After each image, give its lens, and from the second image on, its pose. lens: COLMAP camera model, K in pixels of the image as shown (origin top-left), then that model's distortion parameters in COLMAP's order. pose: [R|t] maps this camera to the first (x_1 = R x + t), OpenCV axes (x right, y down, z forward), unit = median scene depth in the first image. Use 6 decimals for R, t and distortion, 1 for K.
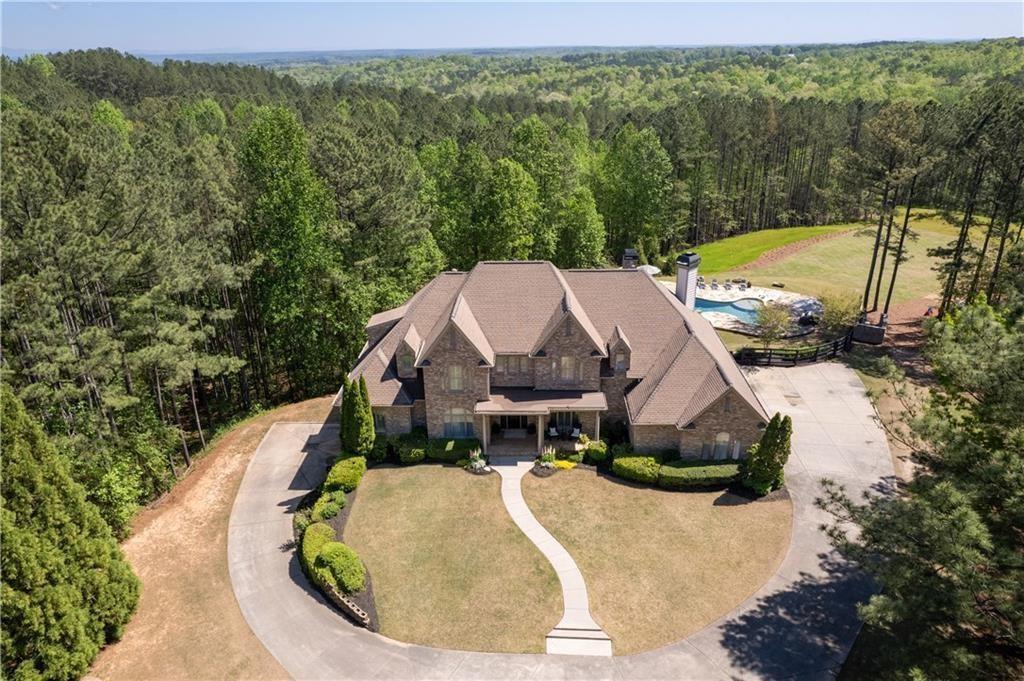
lens RADIAL K [[654.7, 0, 509.5], [0, 654.7, 340.2], [0, 0, 1]] dist [-0.048920, 0.008874]
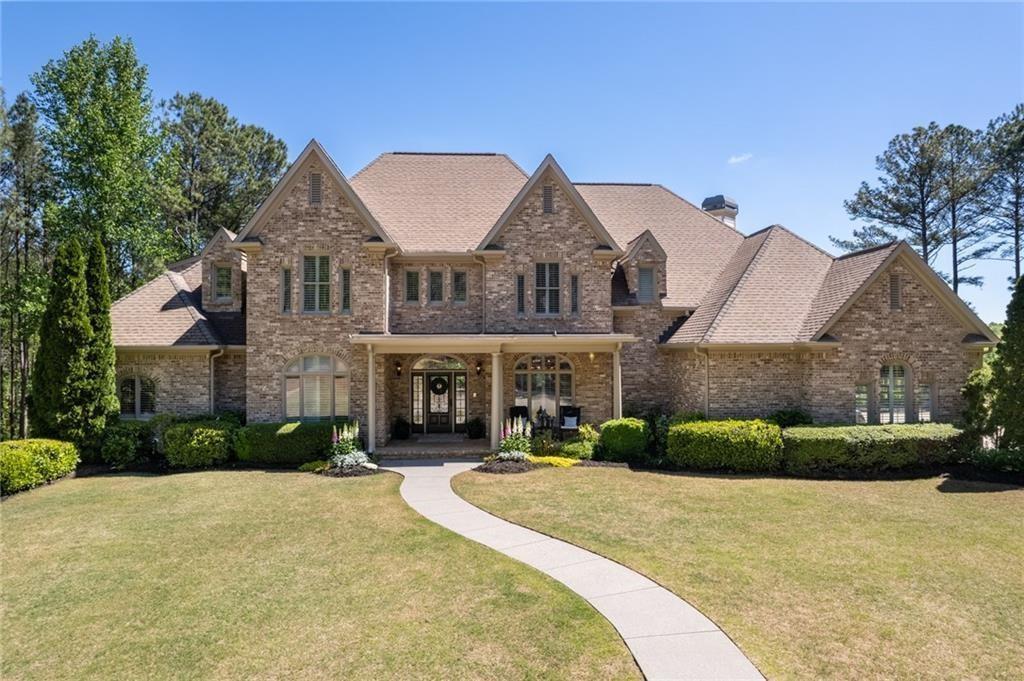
lens RADIAL K [[654.7, 0, 514.8], [0, 654.7, 339.1], [0, 0, 1]] dist [-0.048920, 0.008874]
pose [[0.994991, 0.015001, 0.098834, 0.014815], [0.026081, 0.915480, -0.401518, 0.289781], [-0.096504, 0.402085, 0.910503, 0.577543]]
